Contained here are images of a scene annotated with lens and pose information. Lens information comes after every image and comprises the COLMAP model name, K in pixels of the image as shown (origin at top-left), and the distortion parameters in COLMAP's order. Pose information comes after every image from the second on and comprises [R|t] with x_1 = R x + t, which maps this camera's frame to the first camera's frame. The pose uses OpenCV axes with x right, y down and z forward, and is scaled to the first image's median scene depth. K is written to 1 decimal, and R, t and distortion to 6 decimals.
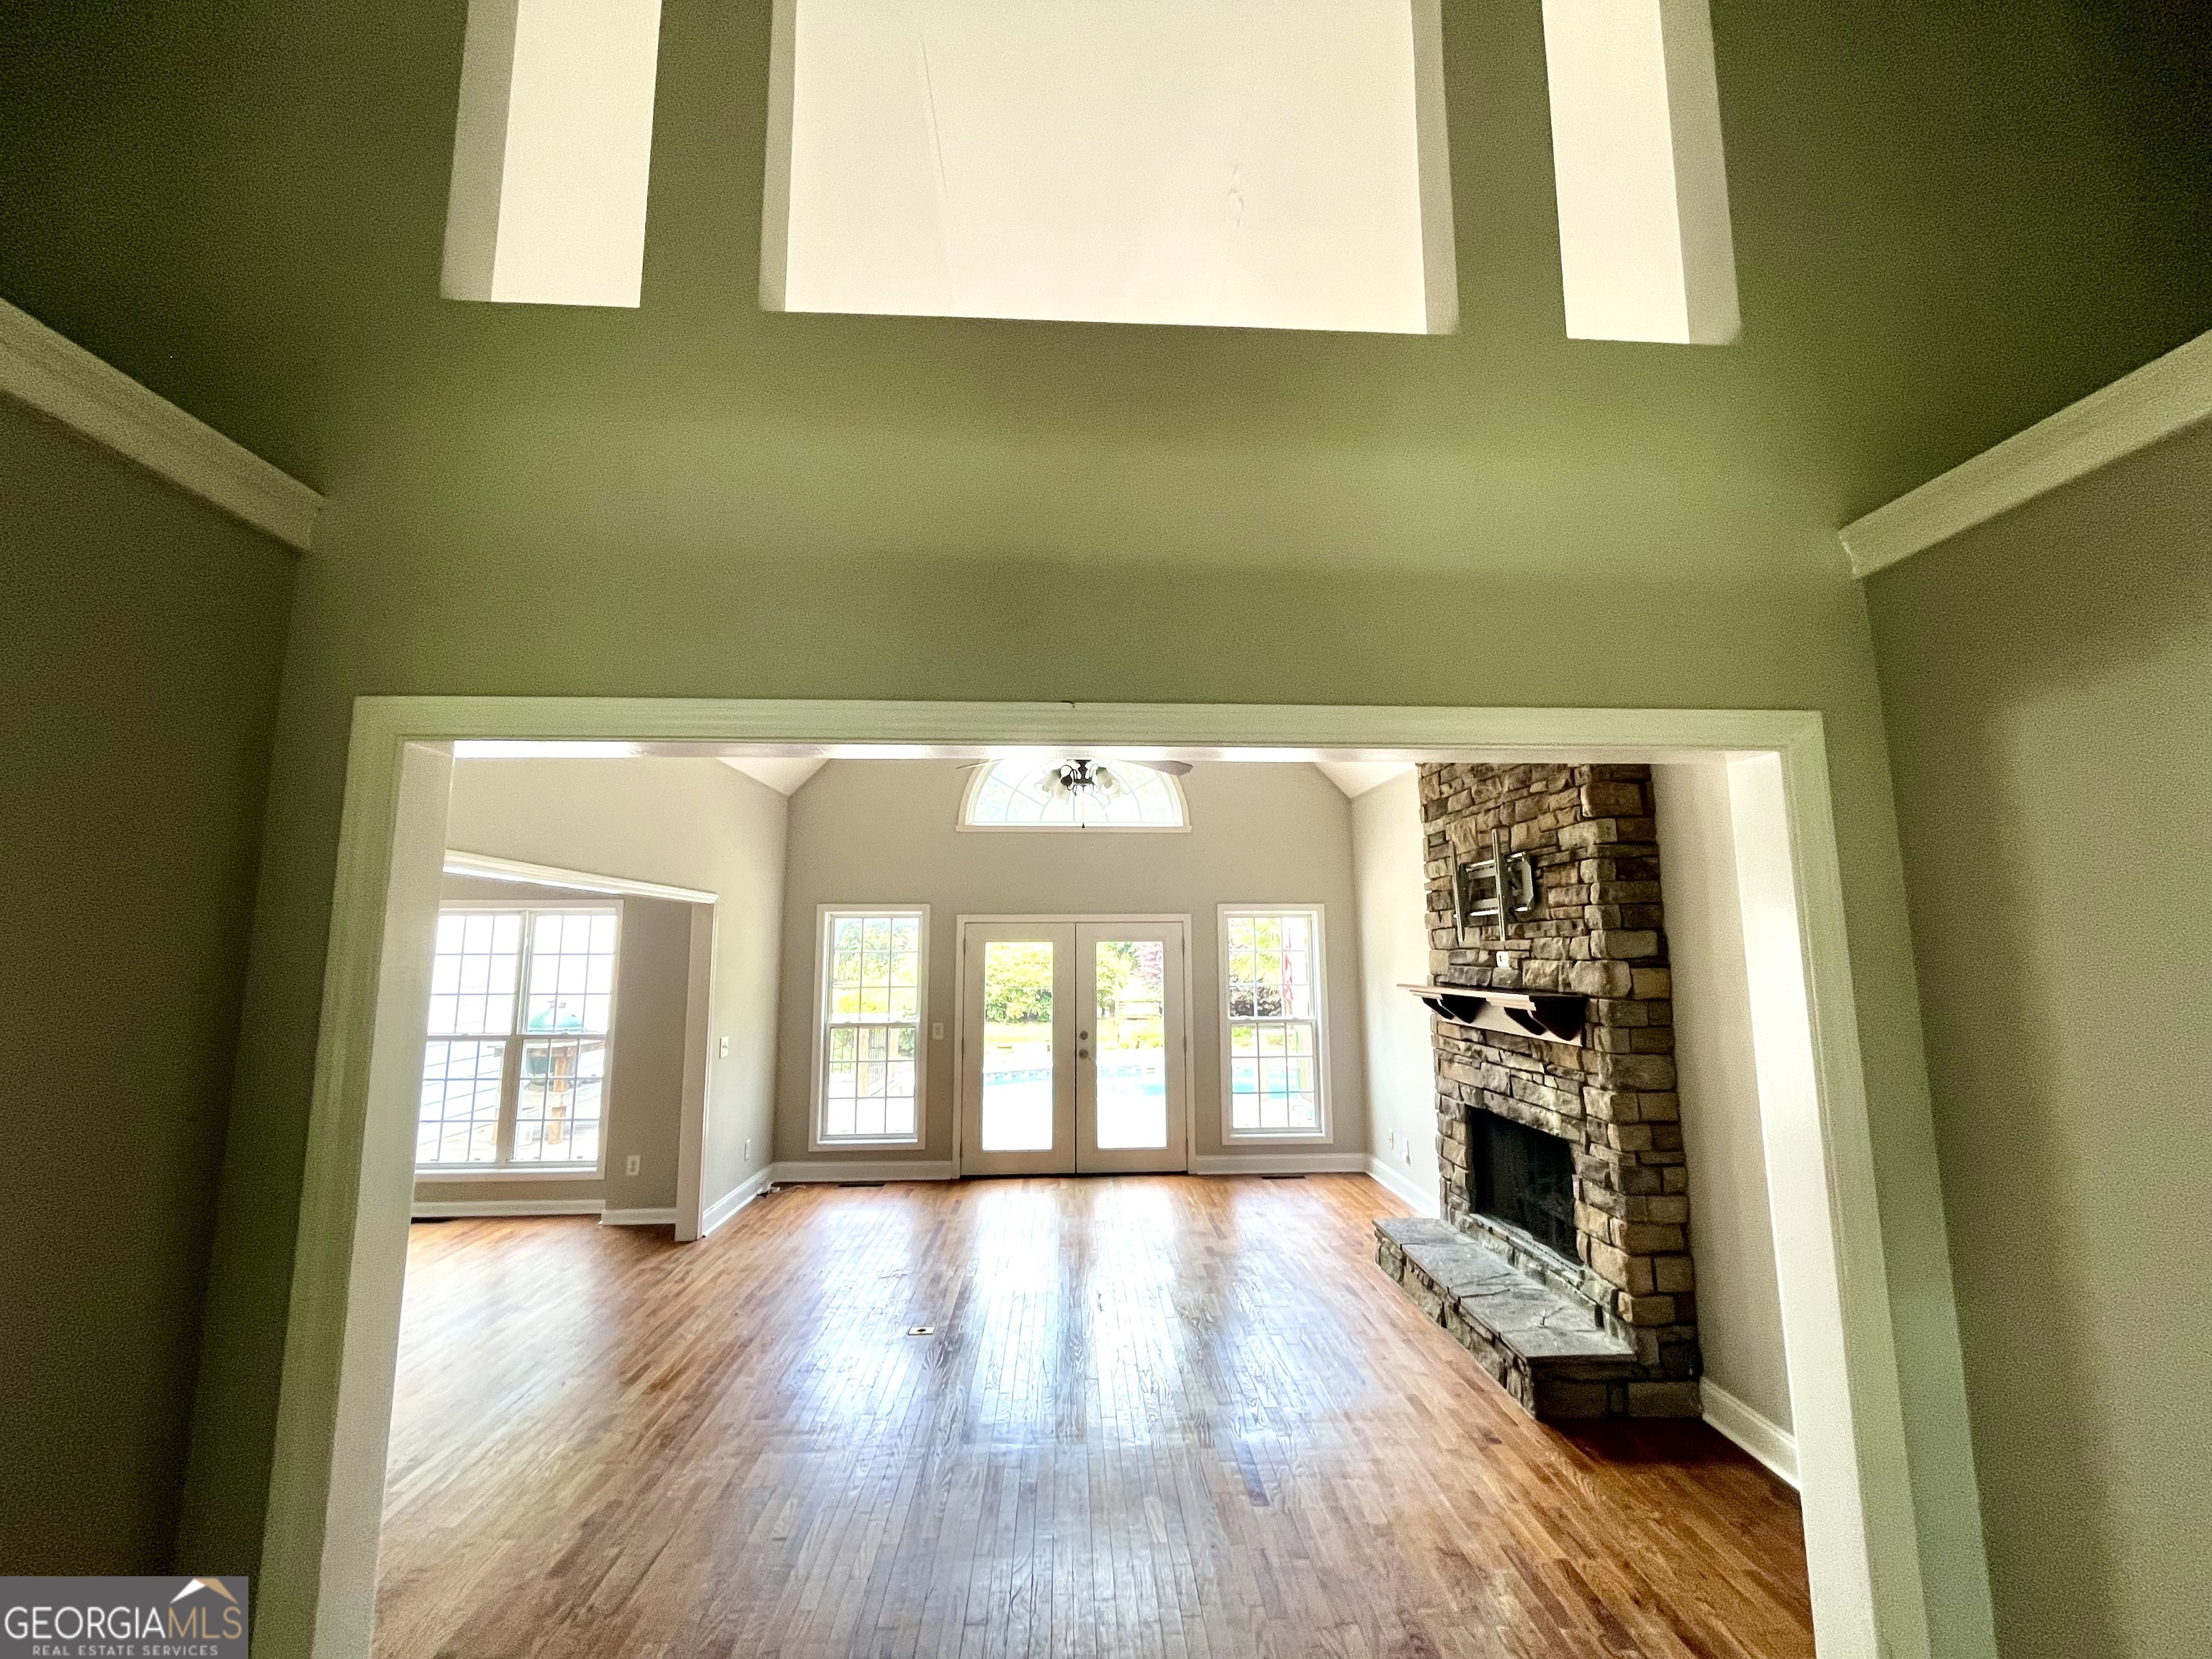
lens RADIAL K [[902.1, 0, 1113.4], [0, 902.1, 824.7], [0, 0, 1]] dist [-0.002321, 0.000624]
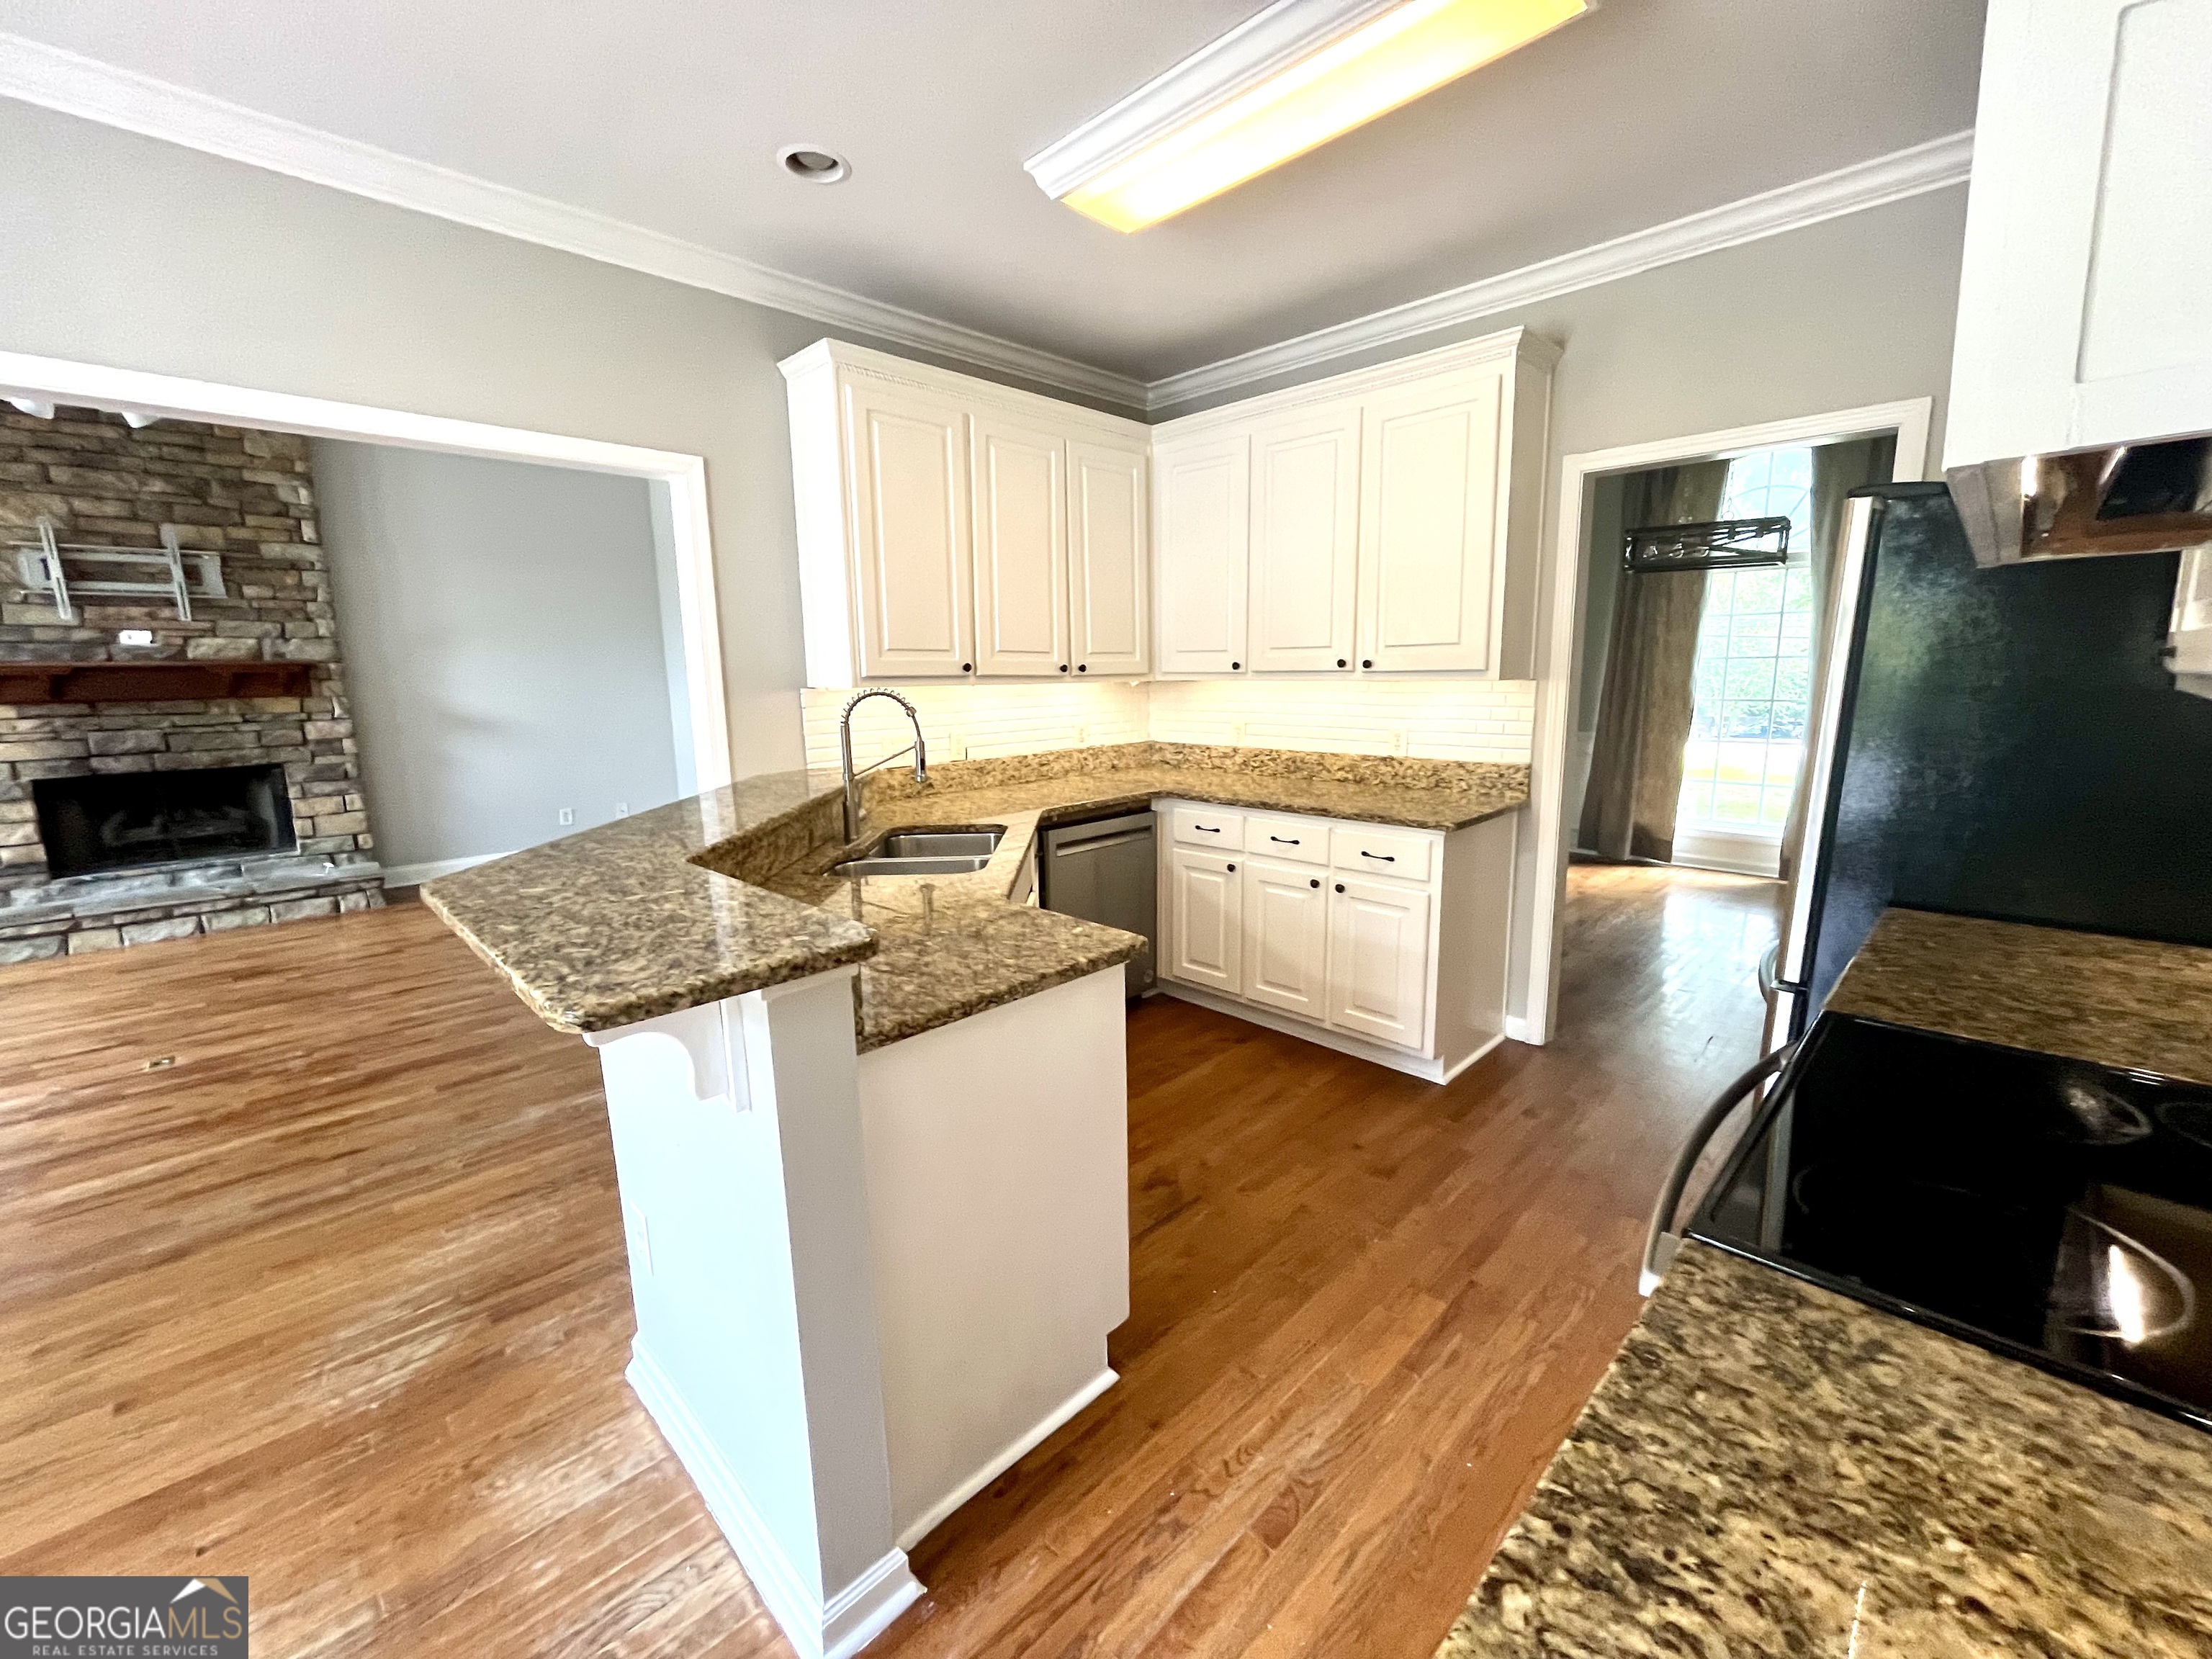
lens RADIAL K [[902.1, 0, 1113.0], [0, 902.1, 824.5], [0, 0, 1]] dist [-0.002321, 0.000624]
pose [[-0.668548, -0.111255, 0.735300, -1.128088], [-0.084923, 0.993700, 0.073139, 0.174608], [-0.738805, -0.013547, -0.673784, 0.753709]]
